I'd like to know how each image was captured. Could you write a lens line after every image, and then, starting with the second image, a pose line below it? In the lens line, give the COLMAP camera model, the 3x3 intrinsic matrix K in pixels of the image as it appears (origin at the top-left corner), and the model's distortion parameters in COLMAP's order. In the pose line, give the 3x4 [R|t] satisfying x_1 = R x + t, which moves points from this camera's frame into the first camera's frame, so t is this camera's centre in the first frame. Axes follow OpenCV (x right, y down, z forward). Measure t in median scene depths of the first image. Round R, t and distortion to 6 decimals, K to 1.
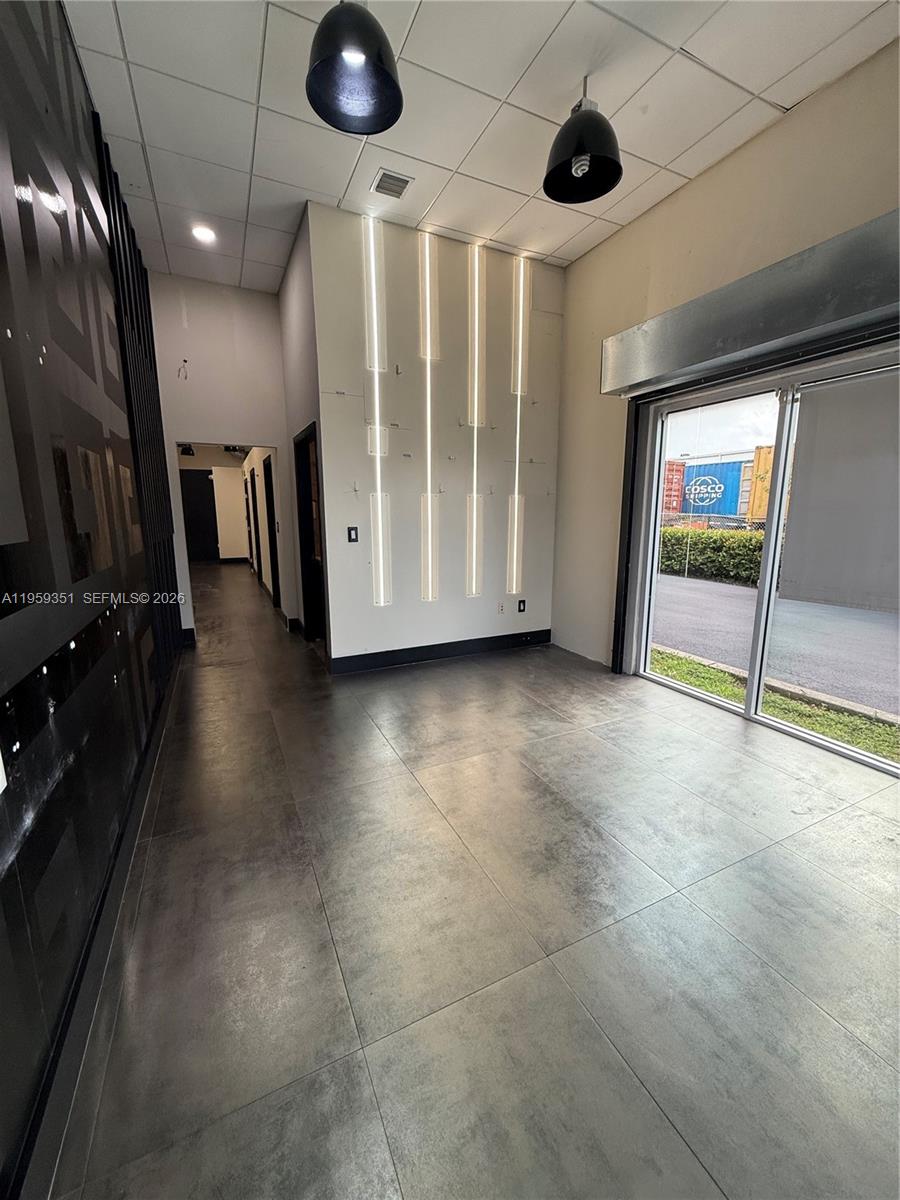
lens RADIAL K [[481.6, 0, 453.0], [0, 481.6, 597.5], [0, 0, 1]] dist [-0.000895, -0.000083]
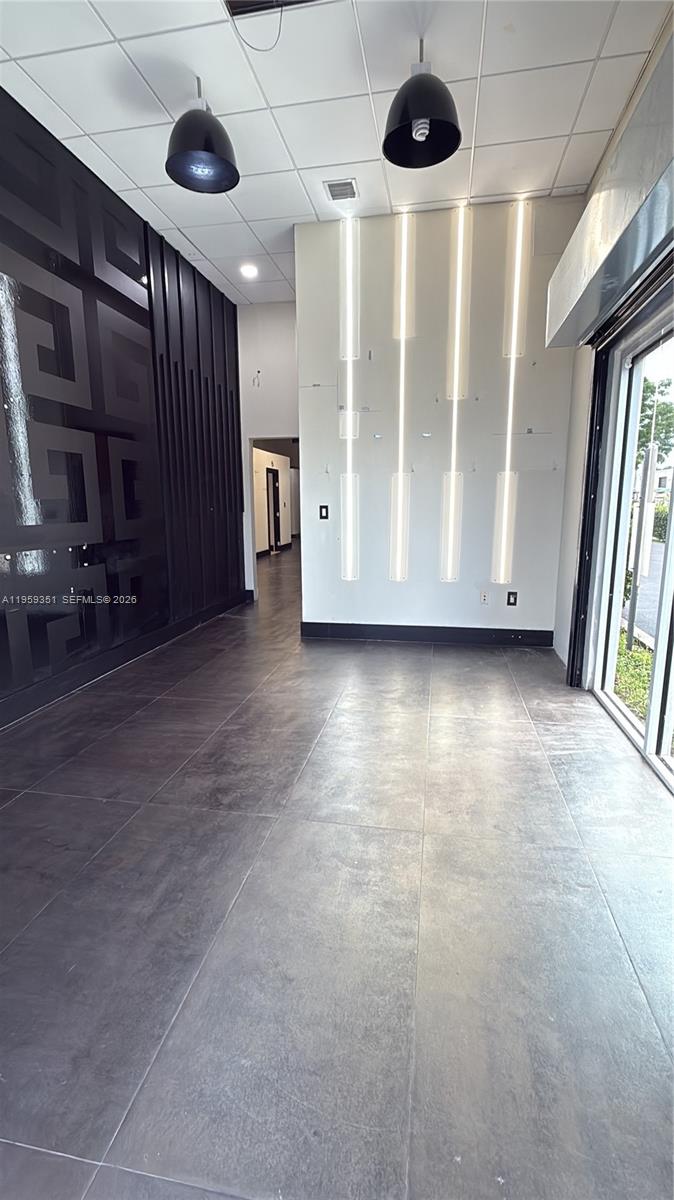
lens RADIAL K [[539.5, 0, 337.7], [0, 539.5, 602.6], [0, 0, 1]] dist [0.001821, -0.000104]
pose [[0.801938, 0.109205, -0.587342, 0.545373], [-0.103816, 0.993666, 0.043006, 0.018494], [0.588318, 0.026487, 0.808196, 0.021033]]
